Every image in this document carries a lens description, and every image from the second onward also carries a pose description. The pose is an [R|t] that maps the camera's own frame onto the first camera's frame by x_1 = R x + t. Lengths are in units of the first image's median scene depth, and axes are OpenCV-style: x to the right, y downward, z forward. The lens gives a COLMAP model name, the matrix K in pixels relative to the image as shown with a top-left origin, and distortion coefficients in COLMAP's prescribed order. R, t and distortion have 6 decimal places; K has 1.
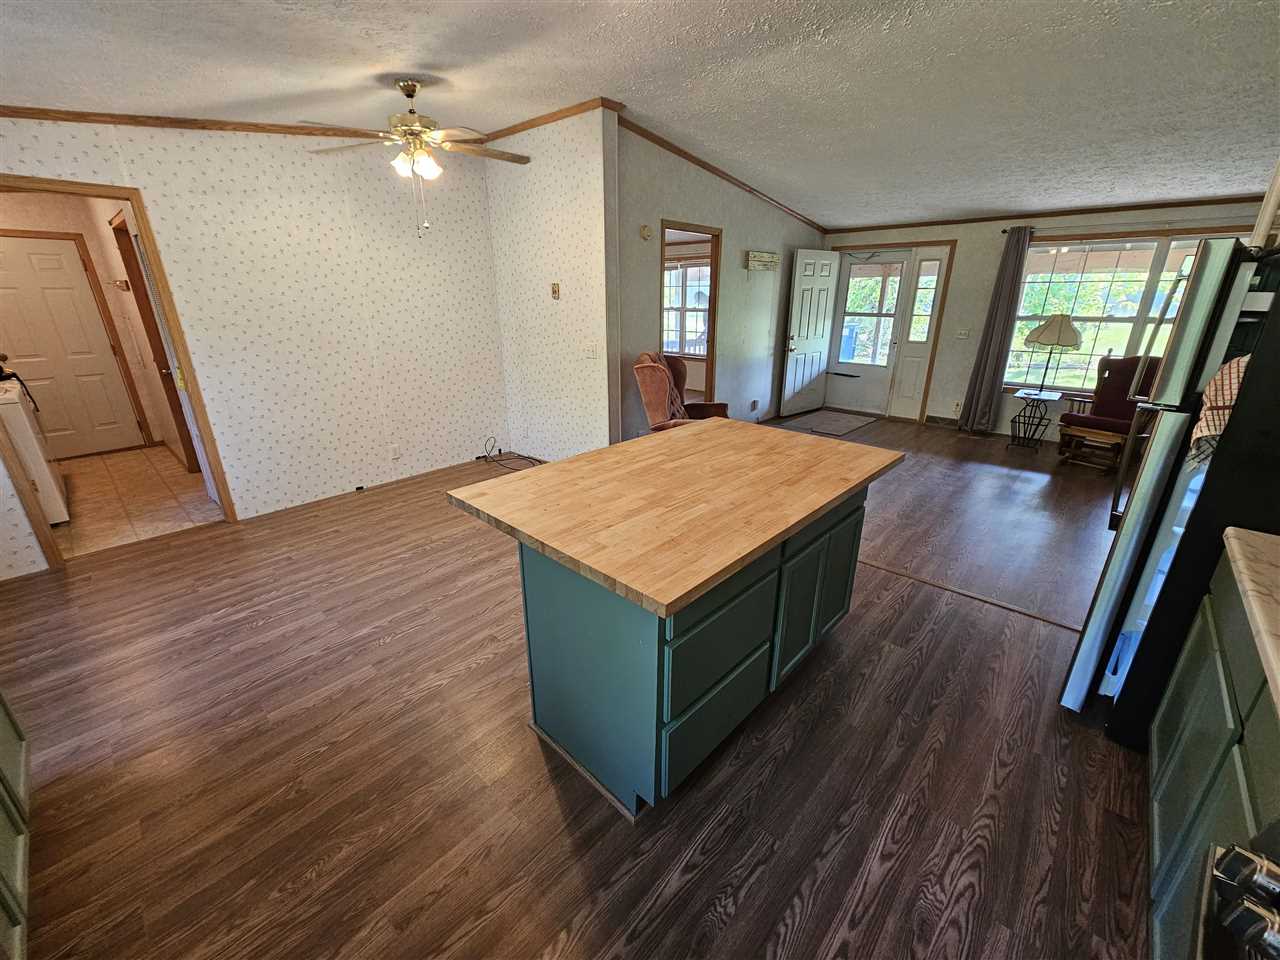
lens RADIAL K [[522.3, 0, 639.5], [0, 522.3, 484.6], [0, 0, 1]] dist [-0.001266, -0.000479]
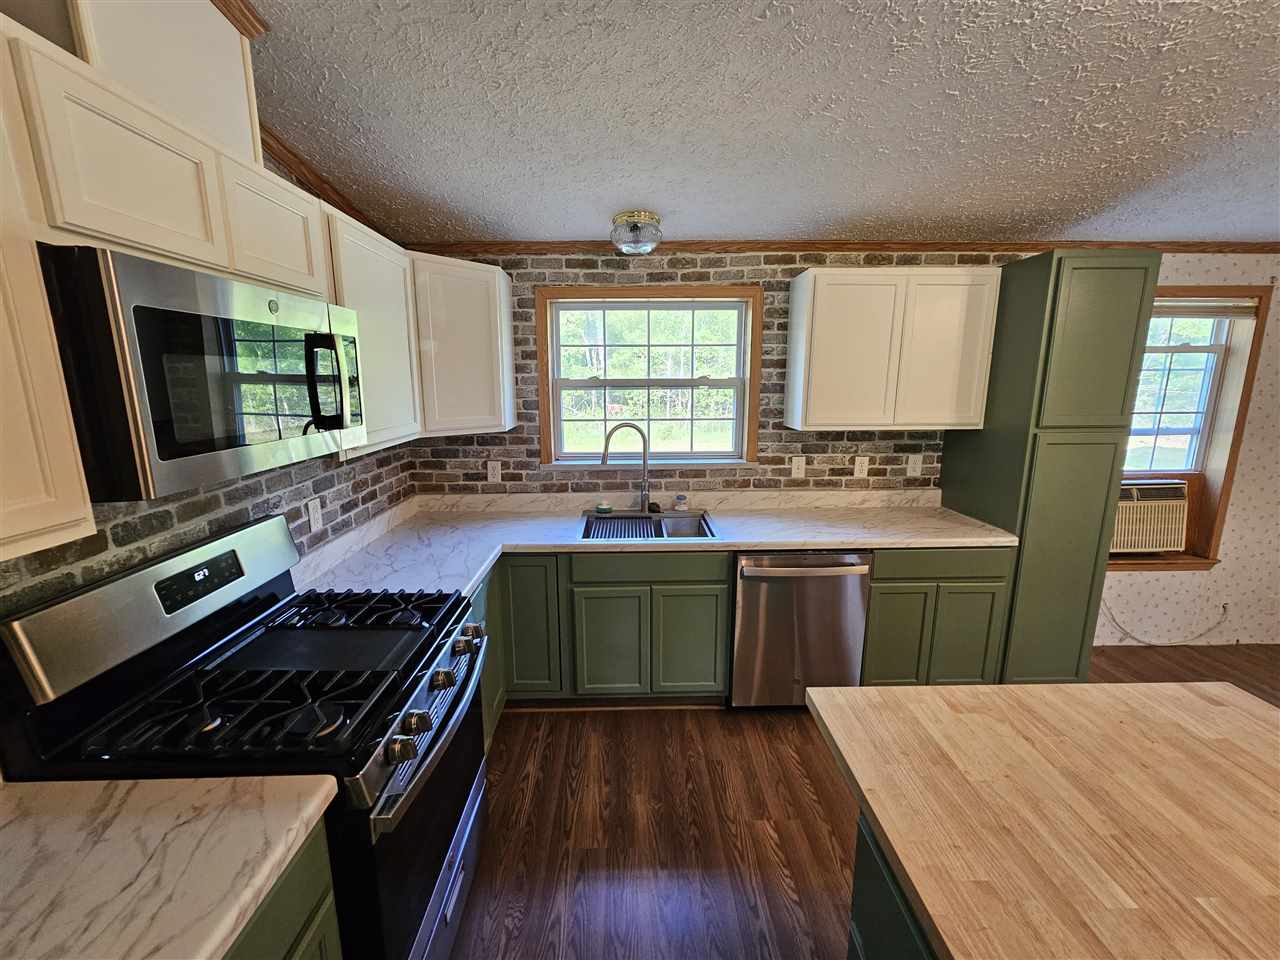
lens RADIAL K [[522.3, 0, 638.6], [0, 522.3, 481.0], [0, 0, 1]] dist [-0.001266, -0.000479]
pose [[-0.729941, 0.141277, -0.668751, 0.398600], [-0.228747, 0.871496, 0.433785, -0.217582], [0.644097, 0.469612, -0.603824, 0.511974]]
